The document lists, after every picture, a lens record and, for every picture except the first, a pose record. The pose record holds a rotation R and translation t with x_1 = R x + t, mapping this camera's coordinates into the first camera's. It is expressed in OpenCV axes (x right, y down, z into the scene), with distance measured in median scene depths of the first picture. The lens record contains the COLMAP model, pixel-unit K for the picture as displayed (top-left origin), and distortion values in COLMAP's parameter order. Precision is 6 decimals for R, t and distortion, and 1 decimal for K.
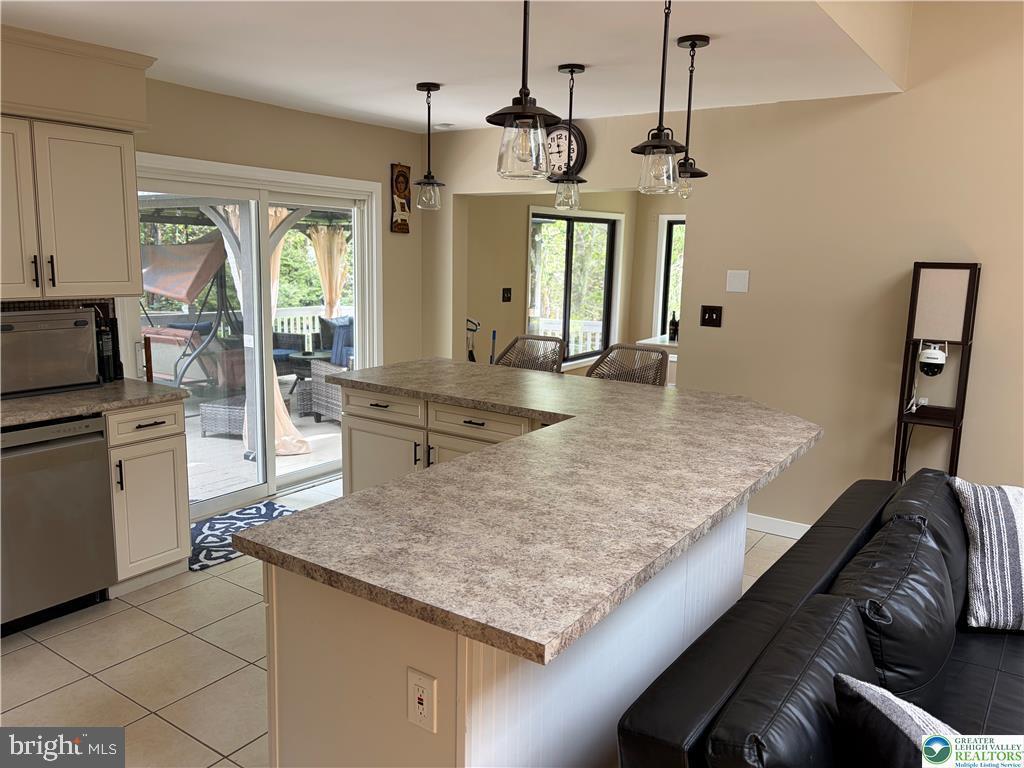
lens RADIAL K [[769.5, 0, 514.4], [0, 769.5, 381.8], [0, 0, 1]] dist [0.063644, -0.071217]
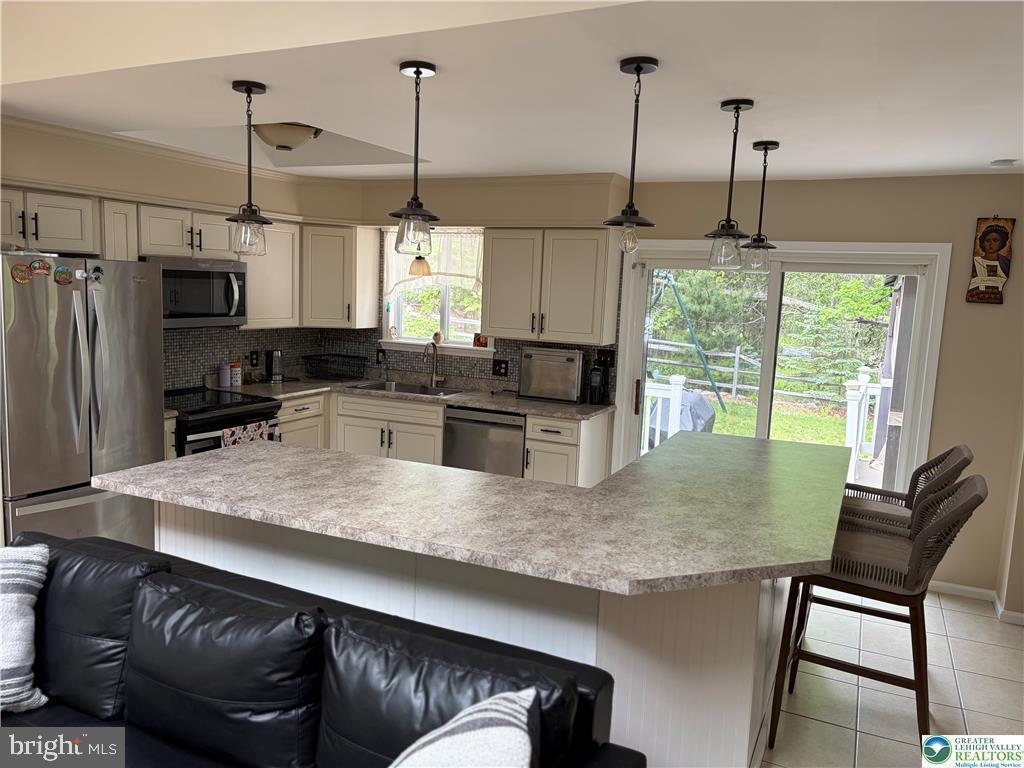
lens RADIAL K [[769.5, 0, 504.8], [0, 769.5, 387.8], [0, 0, 1]] dist [0.063644, -0.071217]
pose [[0.149817, 0.111239, -0.982436, 0.819132], [-0.204429, 0.975664, 0.079298, -0.107589], [0.967349, 0.188958, 0.168912, 0.607683]]
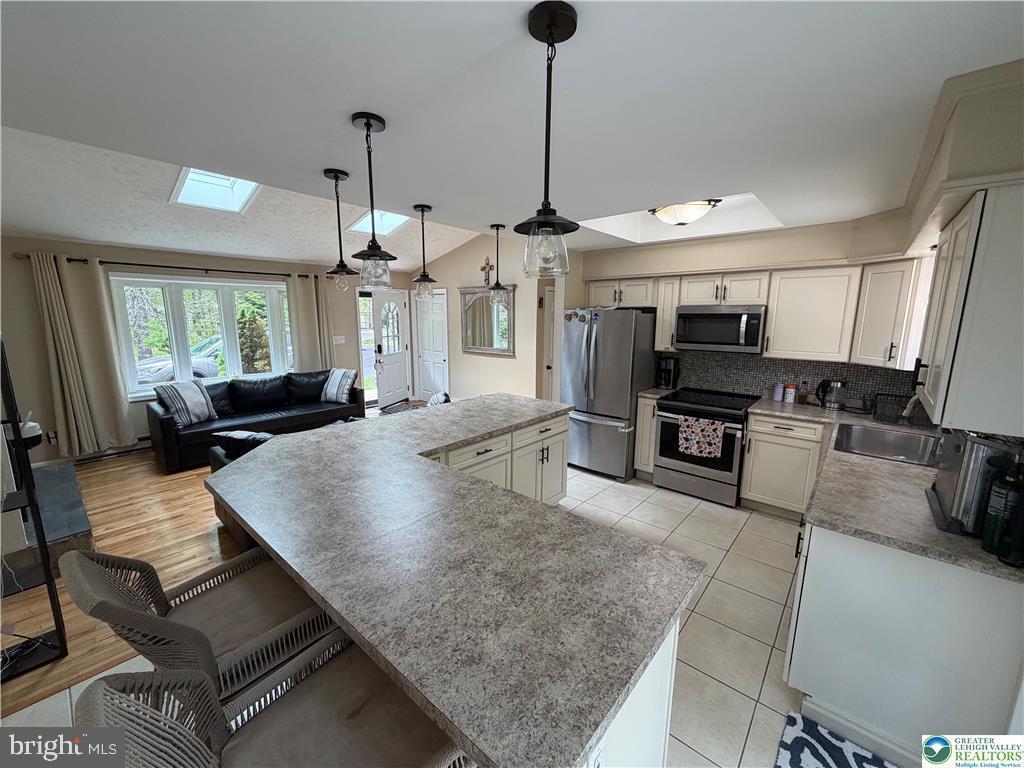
lens RADIAL K [[407.6, 0, 511.7], [0, 407.6, 383.6], [0, 0, 1]] dist [0.003700, -0.000435]
pose [[-0.993235, -0.049717, 0.104943, -0.127061], [-0.011259, 0.940685, 0.339094, -0.263283], [-0.115577, 0.335618, -0.934881, 1.352396]]
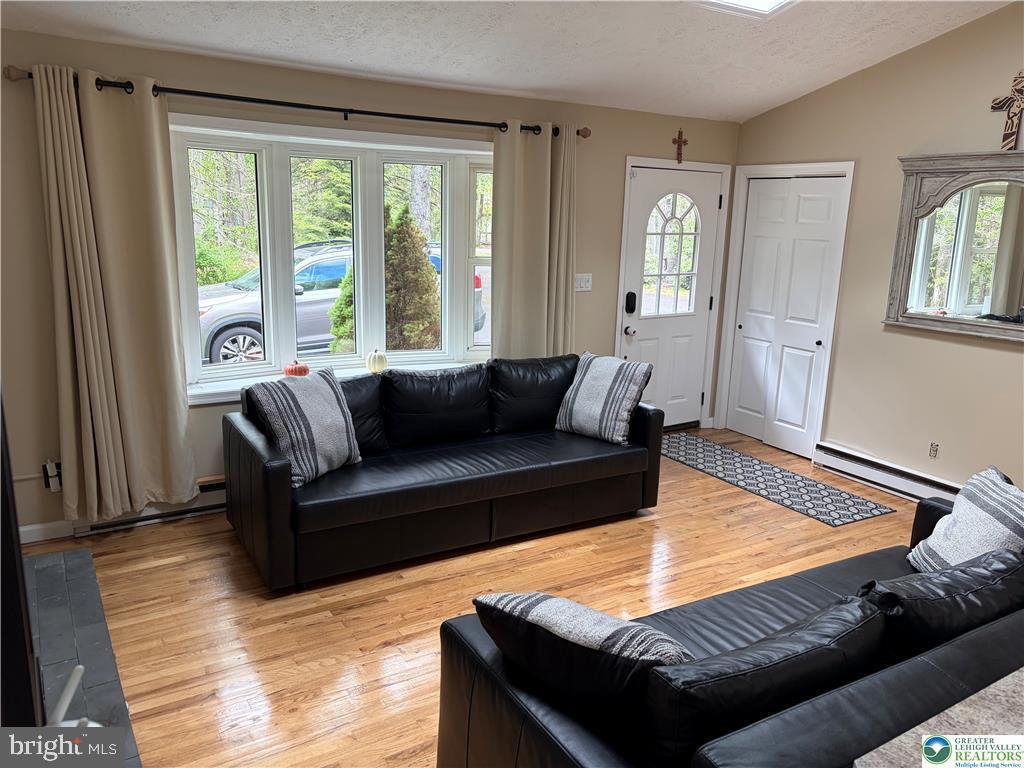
lens RADIAL K [[769.5, 0, 525.5], [0, 769.5, 387.3], [0, 0, 1]] dist [0.063644, -0.071217]
pose [[-0.919288, -0.138291, 0.368491, 0.379262], [0.012666, 0.925361, 0.378876, -0.193552], [-0.393382, 0.352963, -0.848921, 1.034951]]
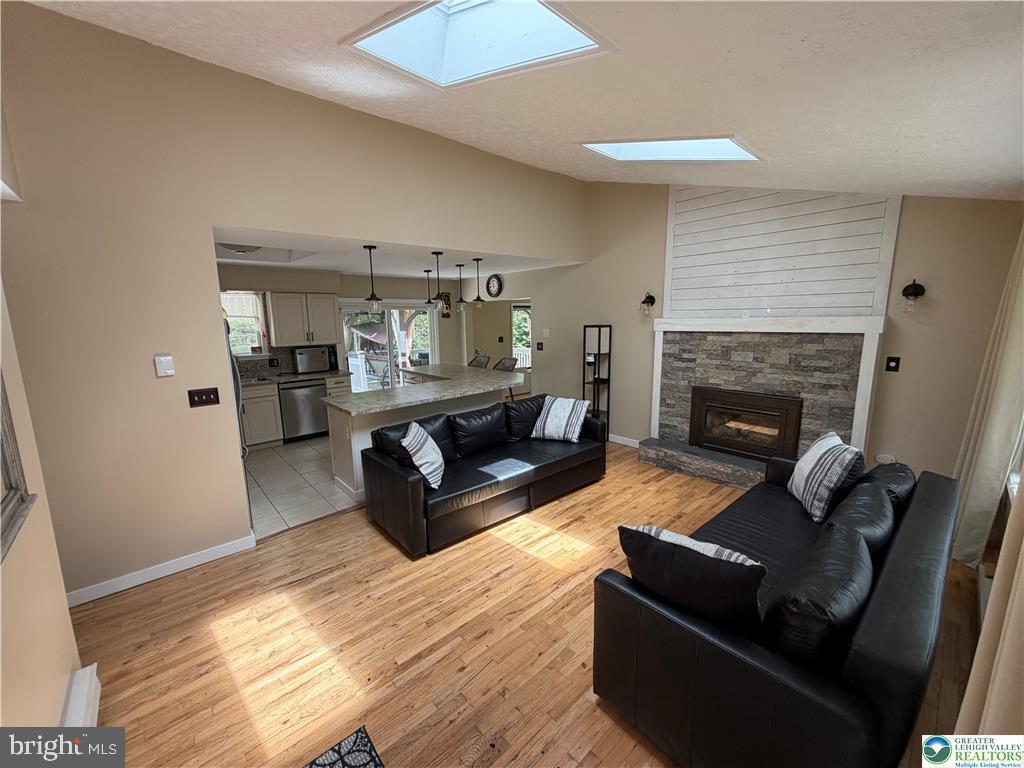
lens RADIAL K [[407.6, 0, 510.0], [0, 407.6, 383.4], [0, 0, 1]] dist [0.003700, -0.000435]
pose [[0.970805, 0.001882, -0.239864, 0.589148], [-0.003395, 0.999977, -0.005897, 0.060715], [0.239848, 0.006539, 0.970788, -0.455312]]
